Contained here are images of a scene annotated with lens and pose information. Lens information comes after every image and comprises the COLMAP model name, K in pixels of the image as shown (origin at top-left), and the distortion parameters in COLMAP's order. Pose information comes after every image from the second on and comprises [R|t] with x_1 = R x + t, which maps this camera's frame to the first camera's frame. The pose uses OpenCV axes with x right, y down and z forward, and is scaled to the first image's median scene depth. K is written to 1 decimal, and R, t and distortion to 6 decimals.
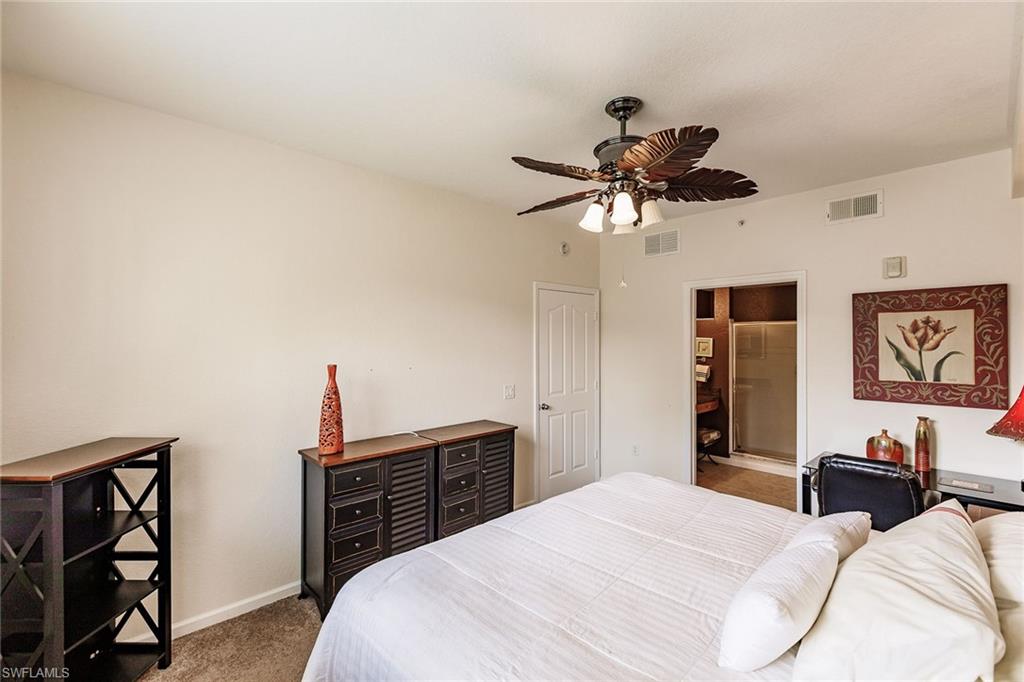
lens RADIAL K [[455.0, 0, 515.4], [0, 455.0, 337.1], [0, 0, 1]] dist [-0.001930, -0.000434]
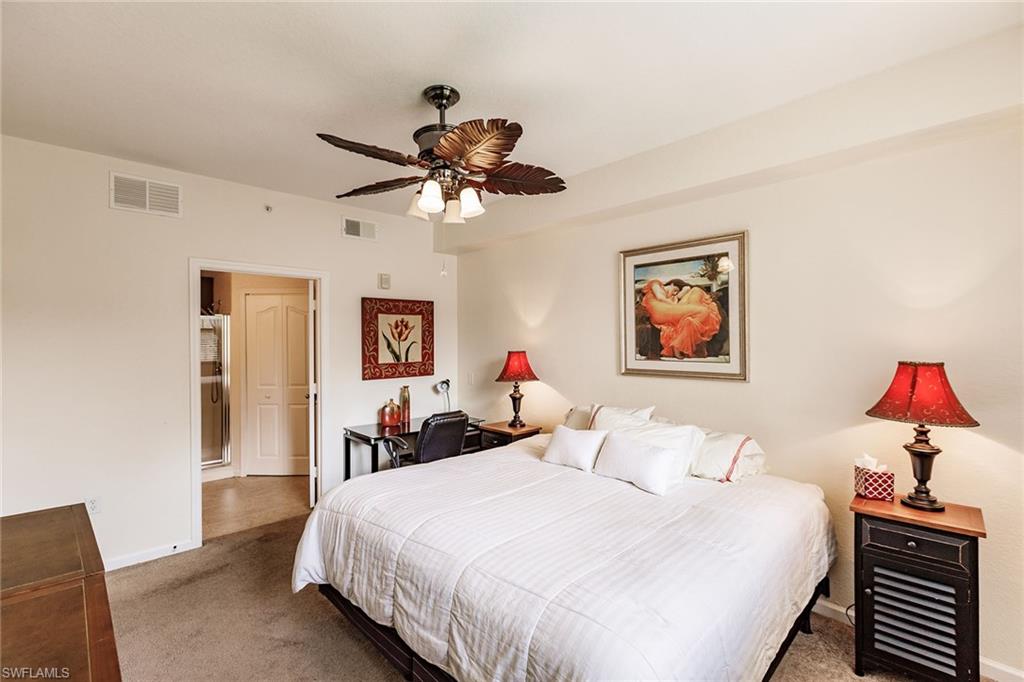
lens RADIAL K [[455.0, 0, 515.4], [0, 455.0, 337.1], [0, 0, 1]] dist [-0.001930, -0.000434]
pose [[-0.011116, 0.004253, 0.999929, -0.577889], [-0.004011, 0.999983, -0.004298, 0.021266], [-0.999930, -0.004058, -0.011098, 0.642467]]
